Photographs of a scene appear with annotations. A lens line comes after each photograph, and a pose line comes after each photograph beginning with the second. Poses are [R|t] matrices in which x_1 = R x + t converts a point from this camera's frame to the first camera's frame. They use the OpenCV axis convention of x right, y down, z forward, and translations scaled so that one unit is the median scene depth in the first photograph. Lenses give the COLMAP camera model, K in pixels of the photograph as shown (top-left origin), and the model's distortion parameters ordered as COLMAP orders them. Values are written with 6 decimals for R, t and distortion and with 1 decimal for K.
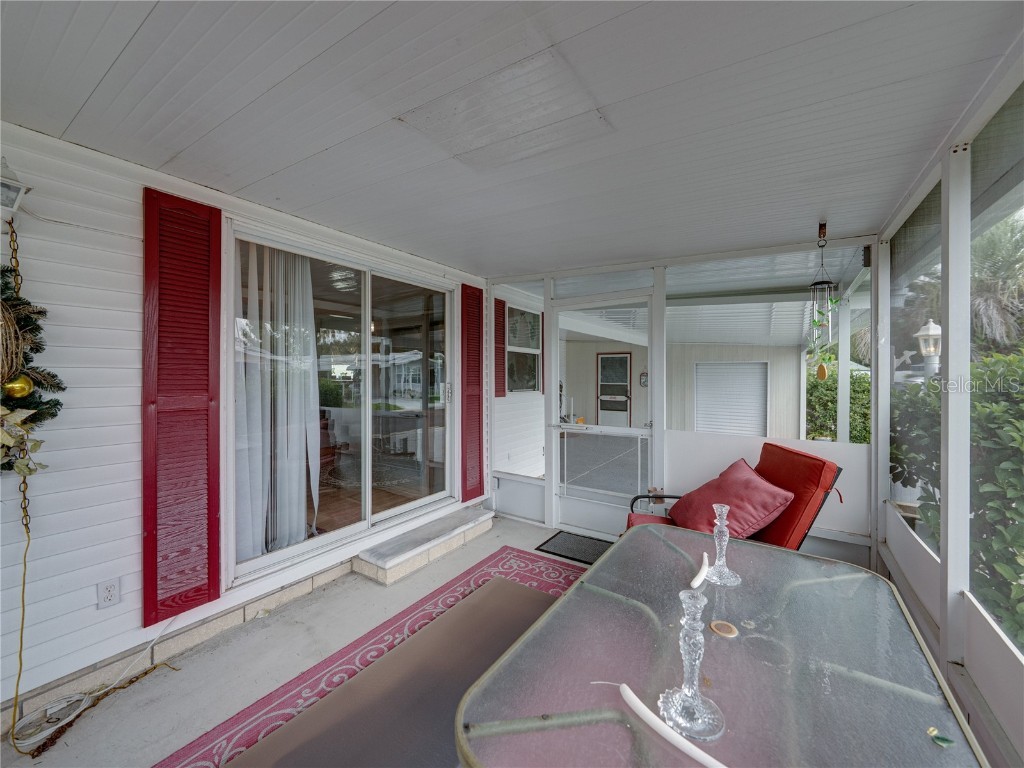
lens RADIAL K [[406.1, 0, 513.4], [0, 406.1, 375.2], [0, 0, 1]] dist [-0.000342, 0.000023]
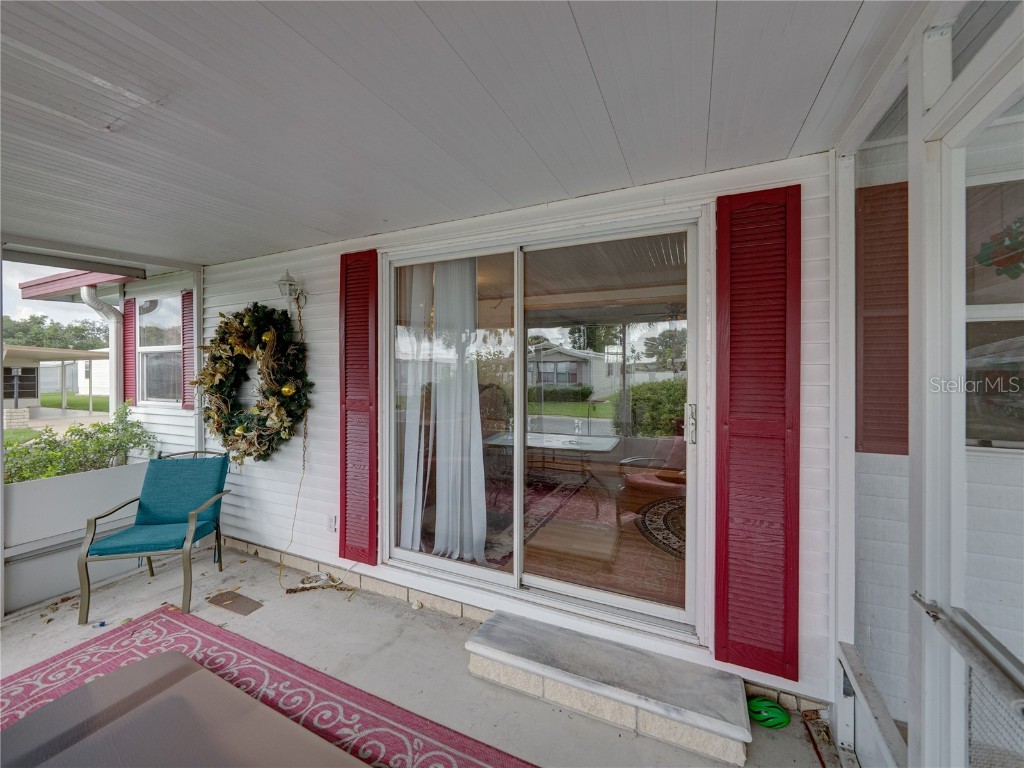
lens RADIAL K [[394.0, 0, 514.4], [0, 394.0, 379.6], [0, 0, 1]] dist [-0.001332, 0.000012]
pose [[0.159449, 0.006306, -0.987186, 0.380884], [-0.008202, 0.999954, 0.005063, -0.018430], [0.987172, 0.007289, 0.159494, 0.901634]]
